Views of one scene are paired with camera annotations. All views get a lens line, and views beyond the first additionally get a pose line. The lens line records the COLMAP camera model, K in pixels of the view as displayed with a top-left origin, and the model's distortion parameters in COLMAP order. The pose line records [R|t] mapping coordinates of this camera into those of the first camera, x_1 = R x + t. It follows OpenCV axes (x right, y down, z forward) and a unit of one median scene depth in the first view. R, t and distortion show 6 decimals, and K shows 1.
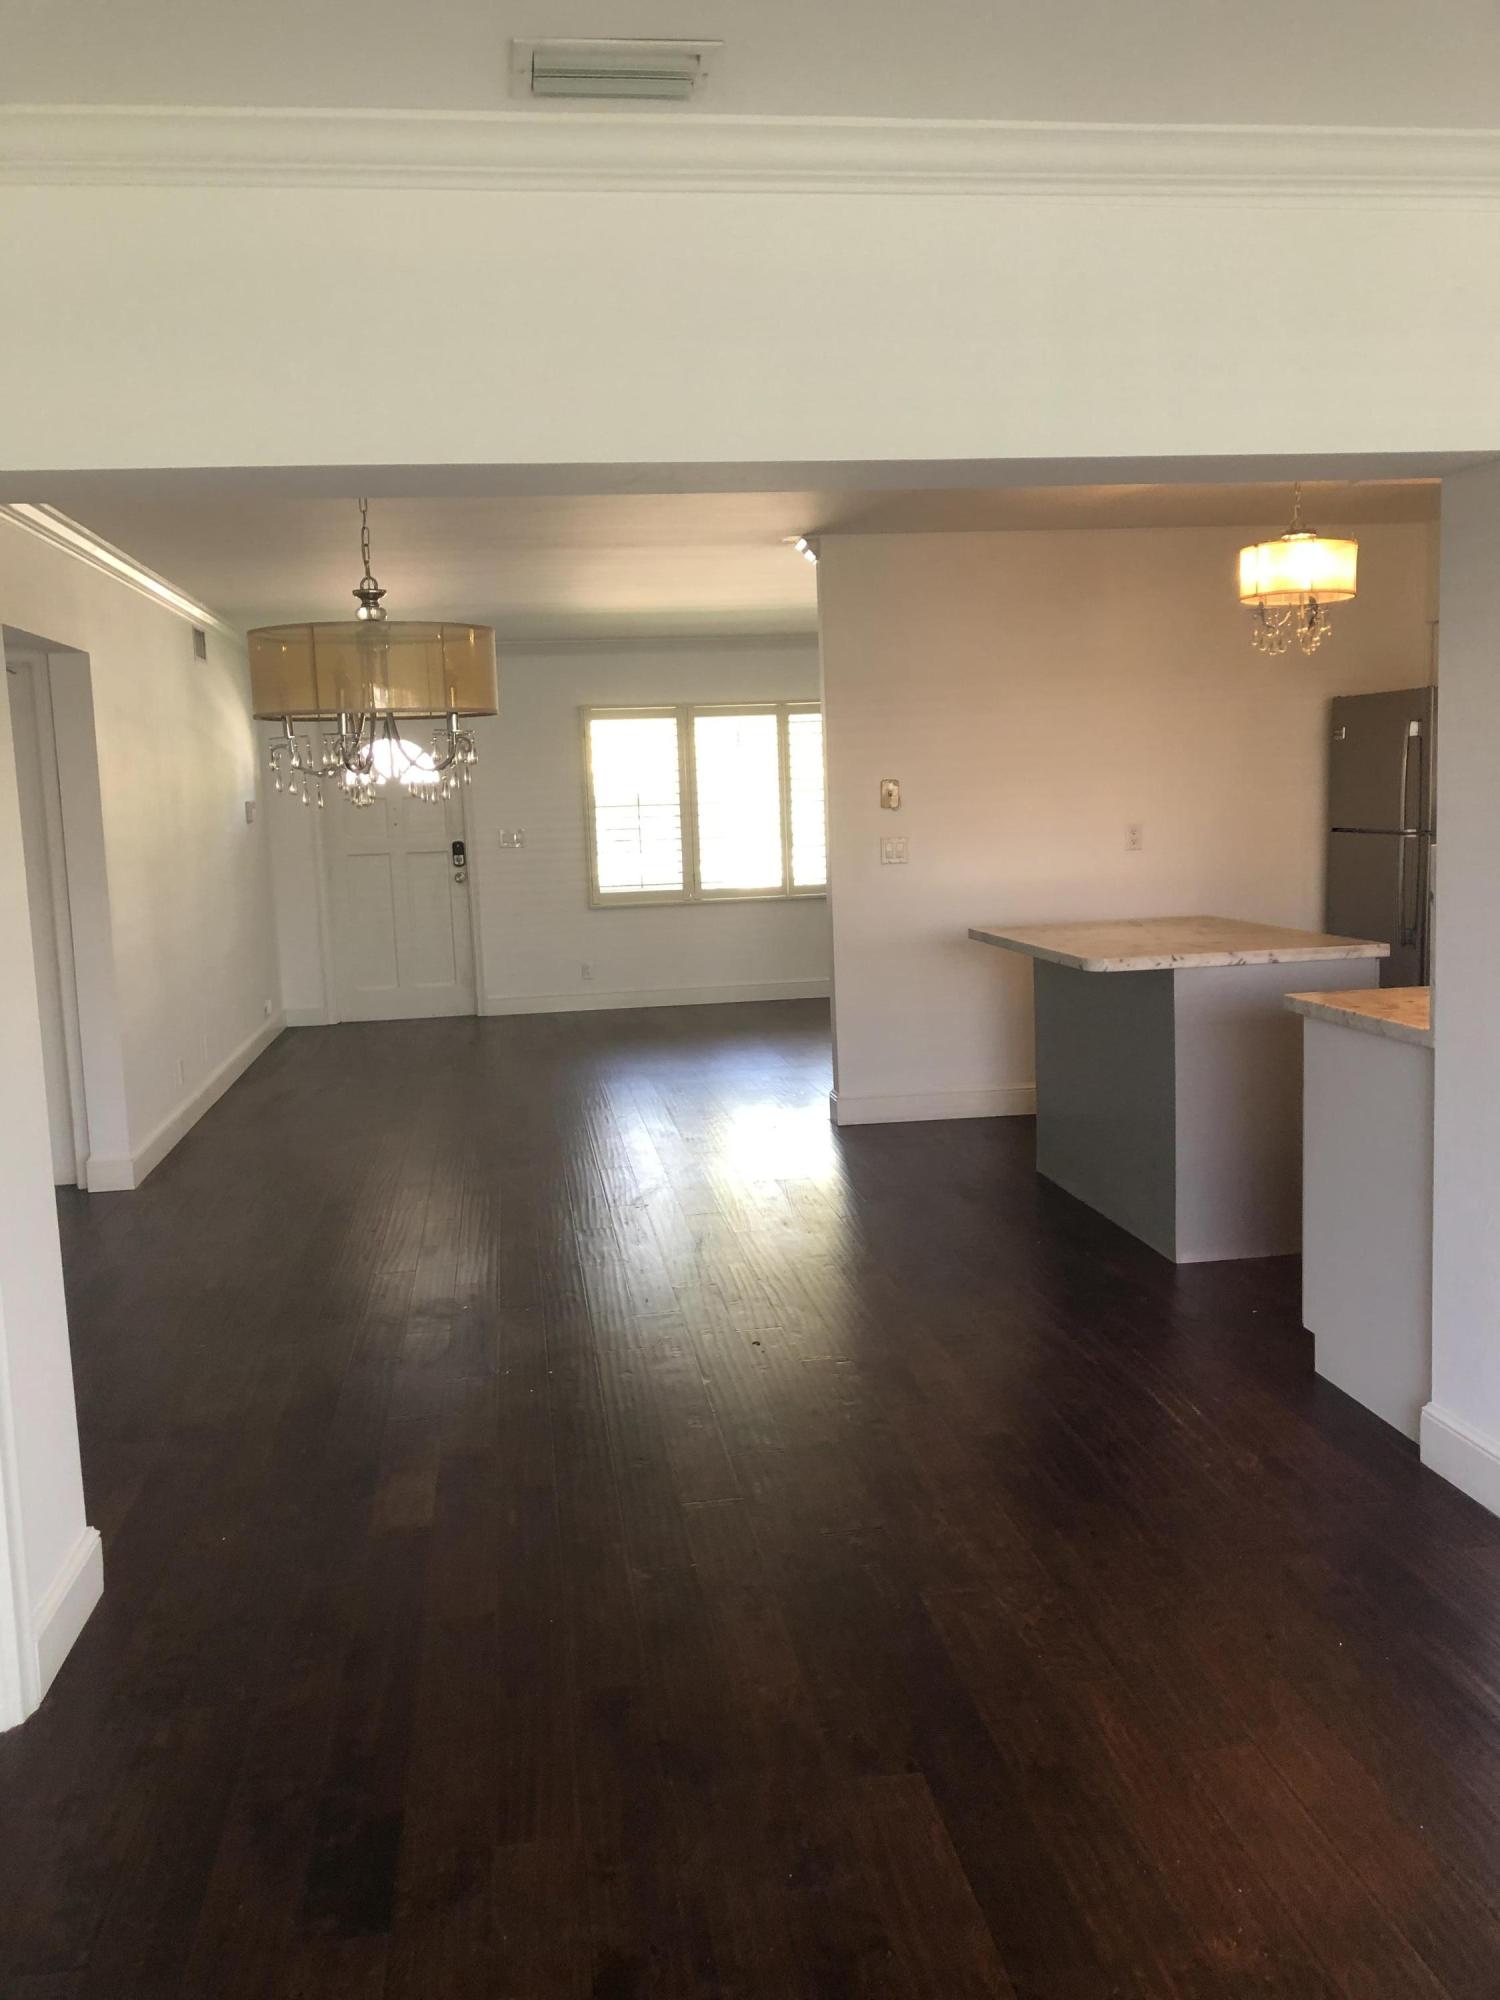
lens RADIAL K [[1647.8, 0, 743.7], [0, 1647.8, 992.0], [0, 0, 1]] dist [0.175537, -0.440666]
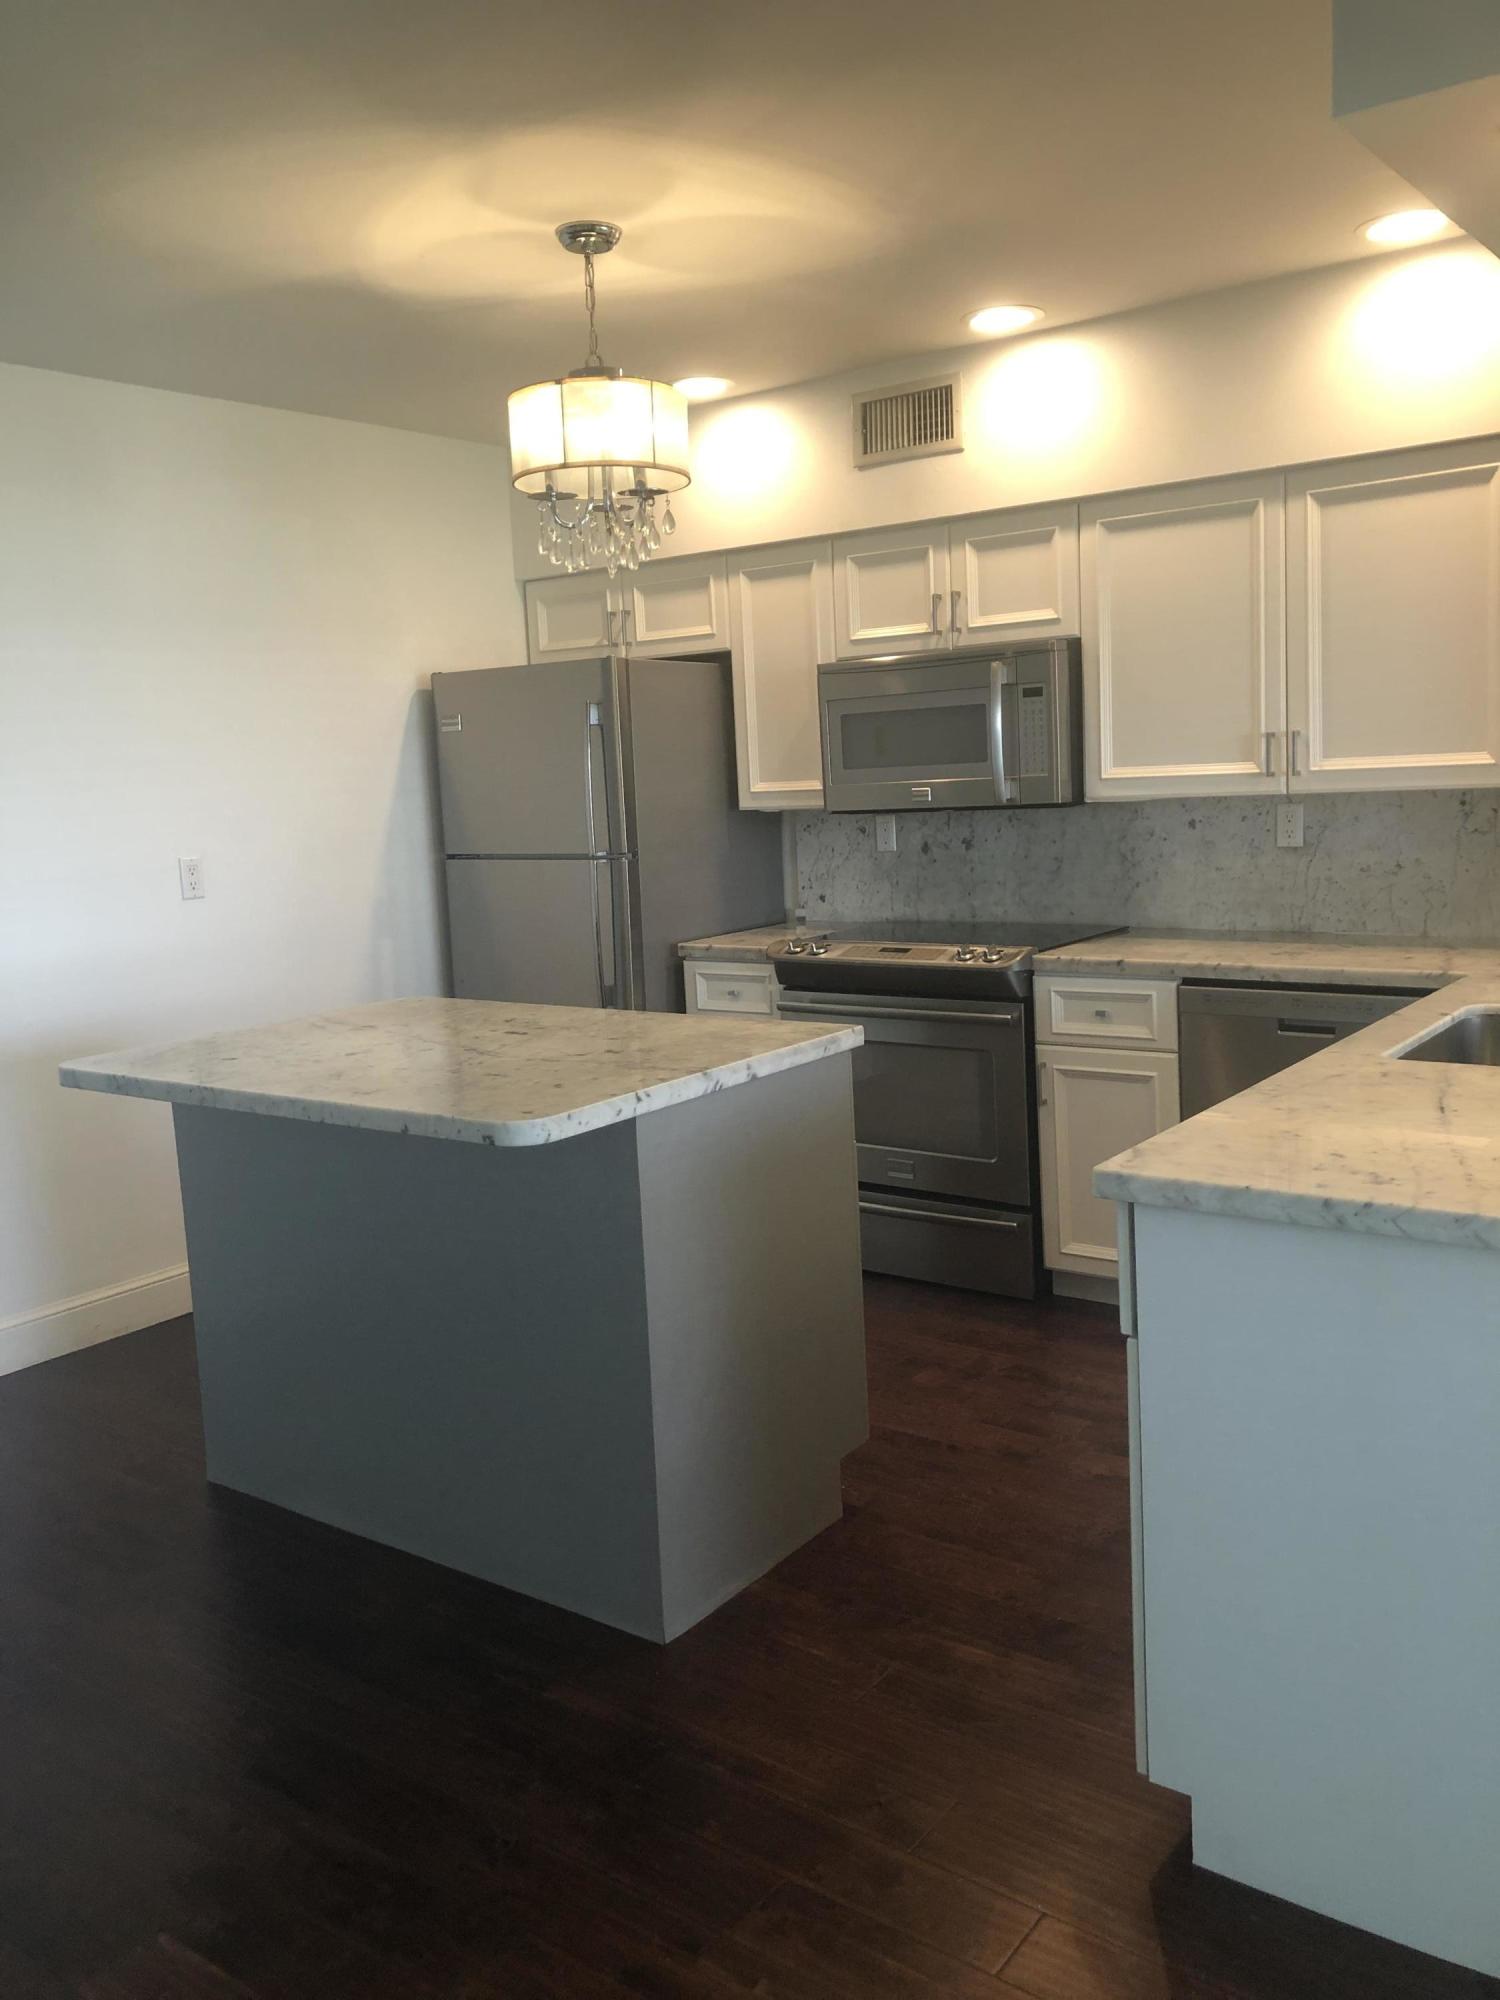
lens RADIAL K [[1647.8, 0, 743.7], [0, 1647.8, 992.0], [0, 0, 1]] dist [0.175537, -0.440666]
pose [[0.719052, -0.097032, 0.688149, -0.074595], [0.109257, 0.993675, 0.025949, -0.057758], [-0.686314, 0.056527, 0.725105, 0.523245]]
